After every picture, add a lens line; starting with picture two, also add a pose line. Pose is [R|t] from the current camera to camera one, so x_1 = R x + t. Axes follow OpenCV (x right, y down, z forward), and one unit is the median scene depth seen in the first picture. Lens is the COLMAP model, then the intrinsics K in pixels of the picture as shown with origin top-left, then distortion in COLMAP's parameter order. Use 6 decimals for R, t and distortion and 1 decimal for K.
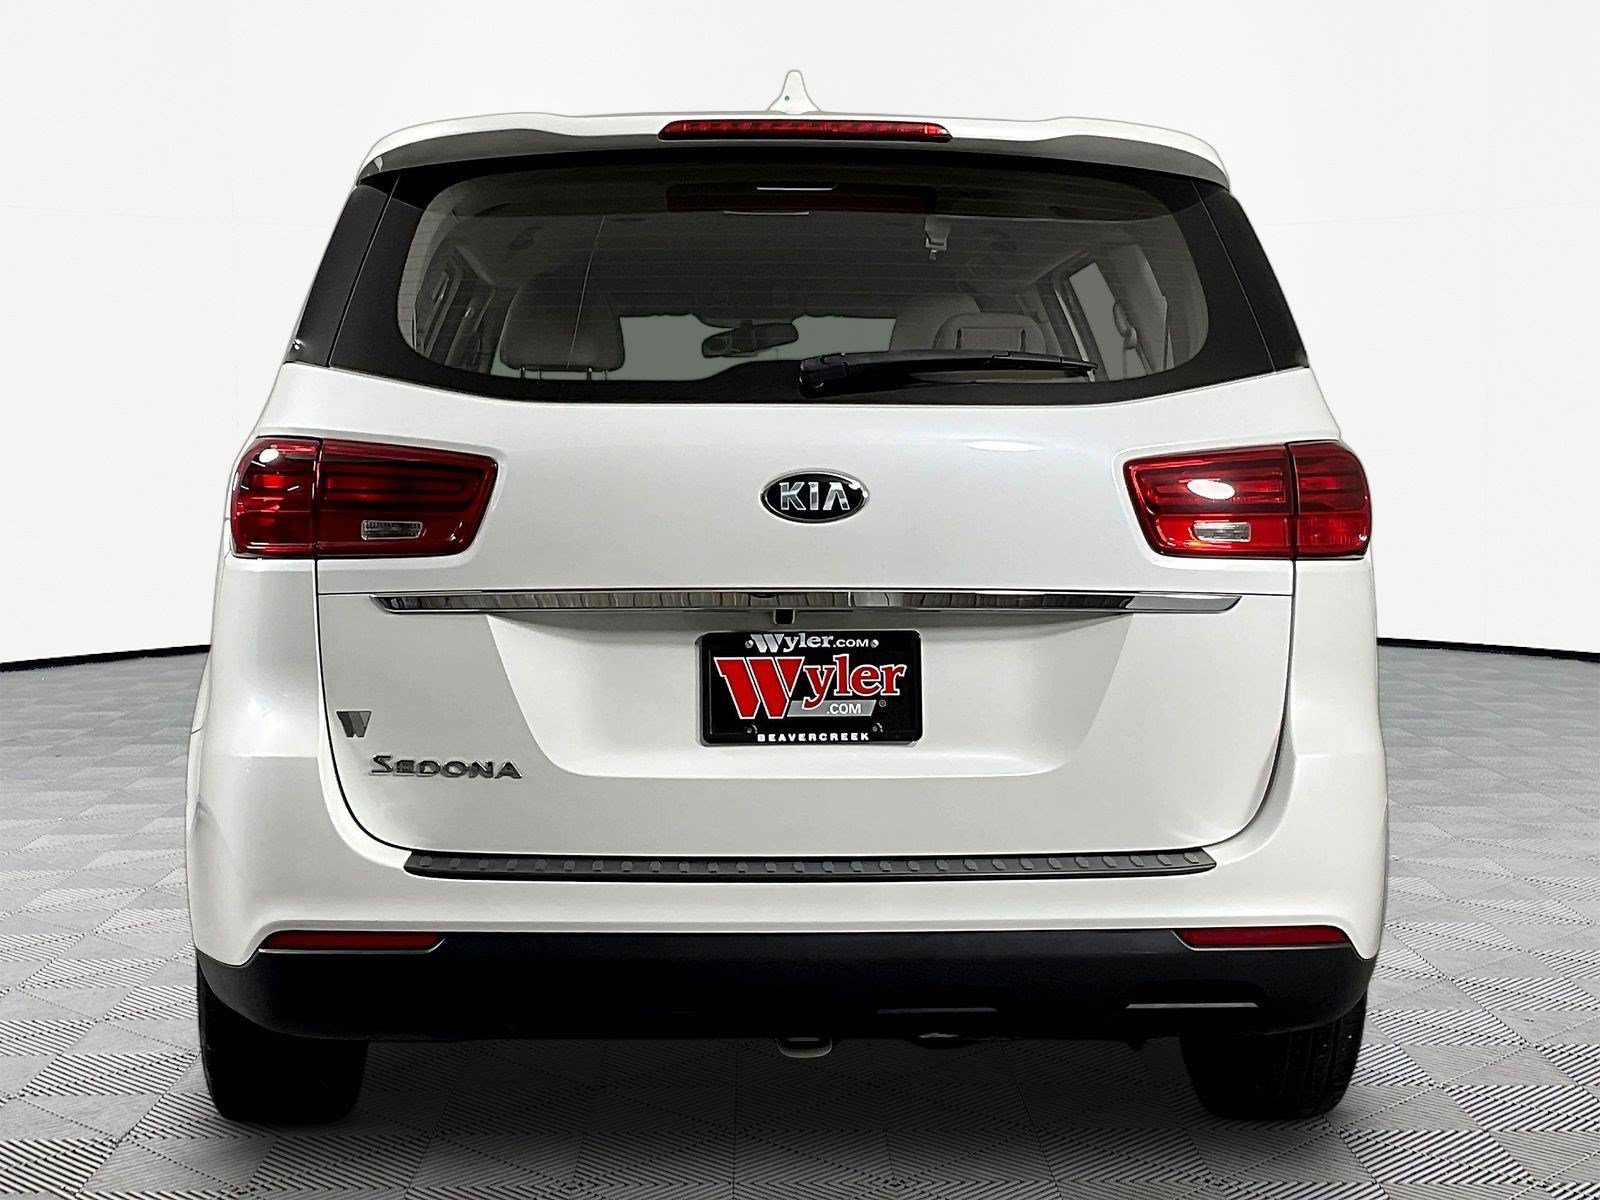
lens RADIAL K [[2148.1, 0, 800.0], [0, 2148.1, 604.2], [0, 0, 1]] dist [0.075501, 0.000000]
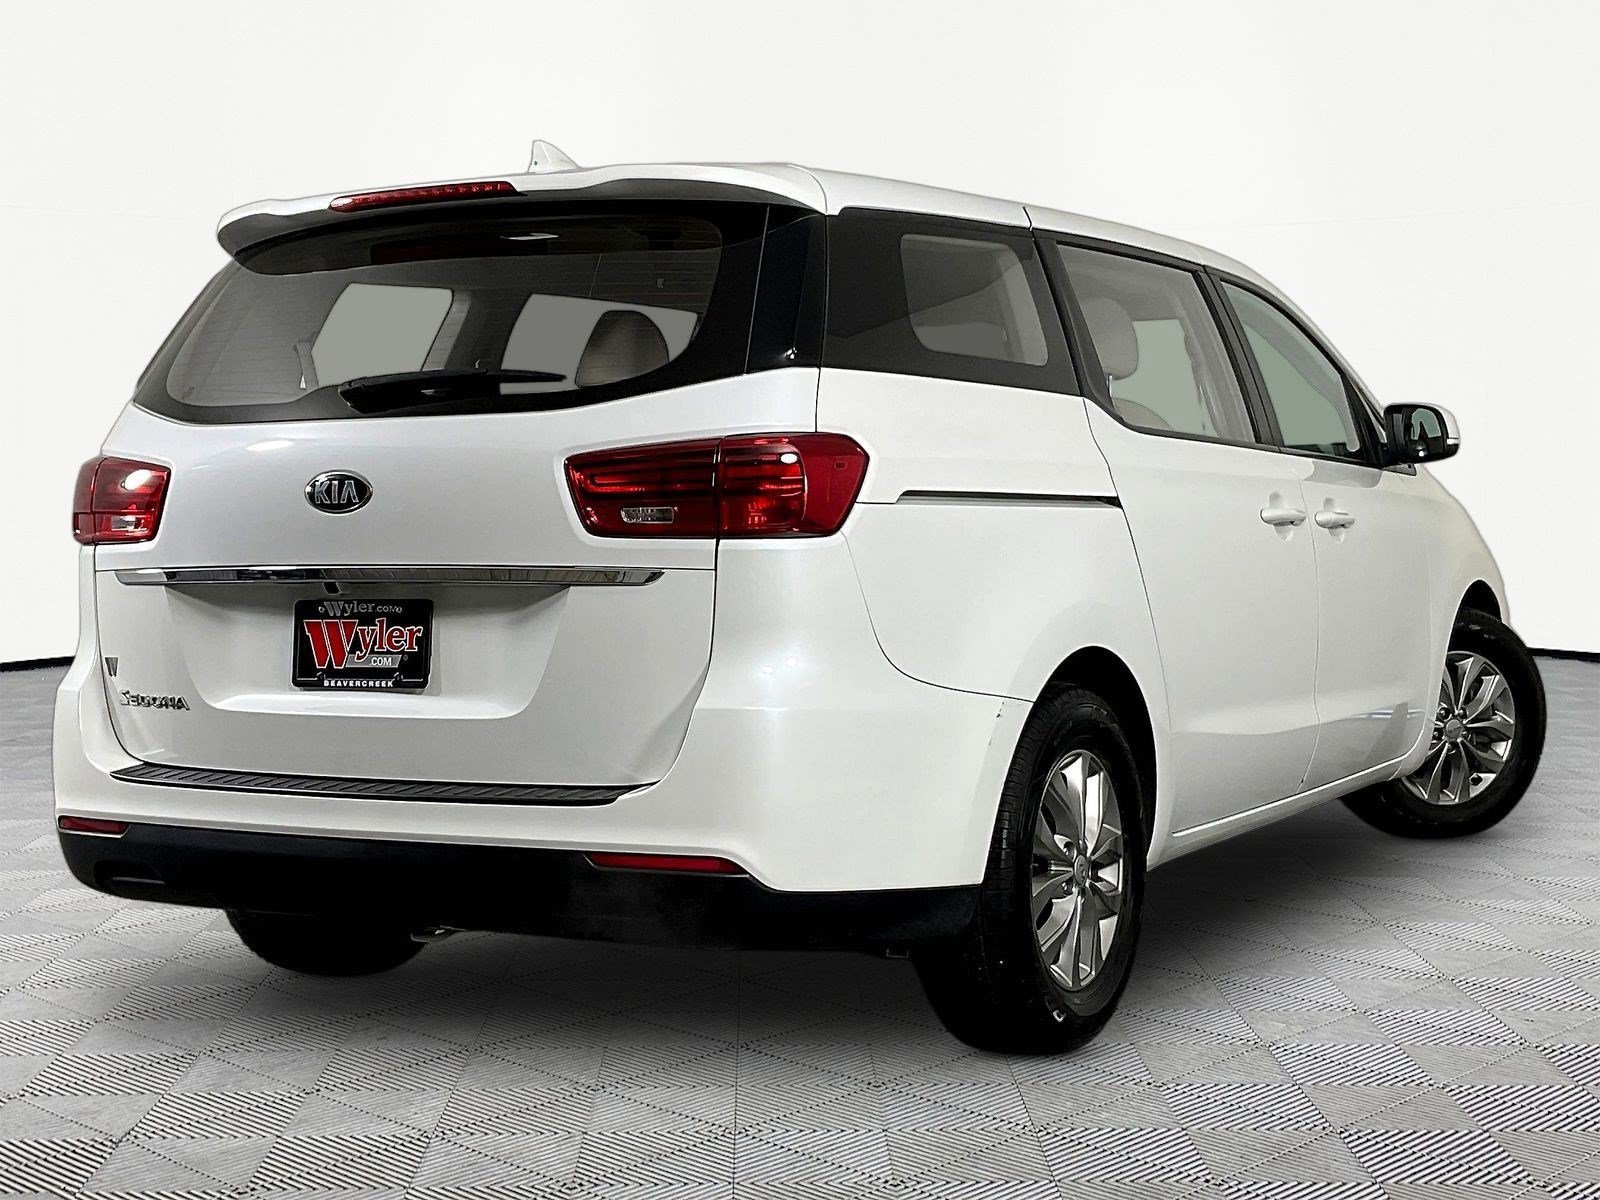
lens RADIAL K [[2055.0, 0, 800.3], [0, 2055.0, 596.7], [0, 0, 1]] dist [-0.099267, 0.000000]
pose [[0.897132, 0.002262, -0.441757, 0.761860], [0.002556, 0.999944, 0.010309, -0.000514], [0.441756, -0.010378, 0.897075, 0.043535]]
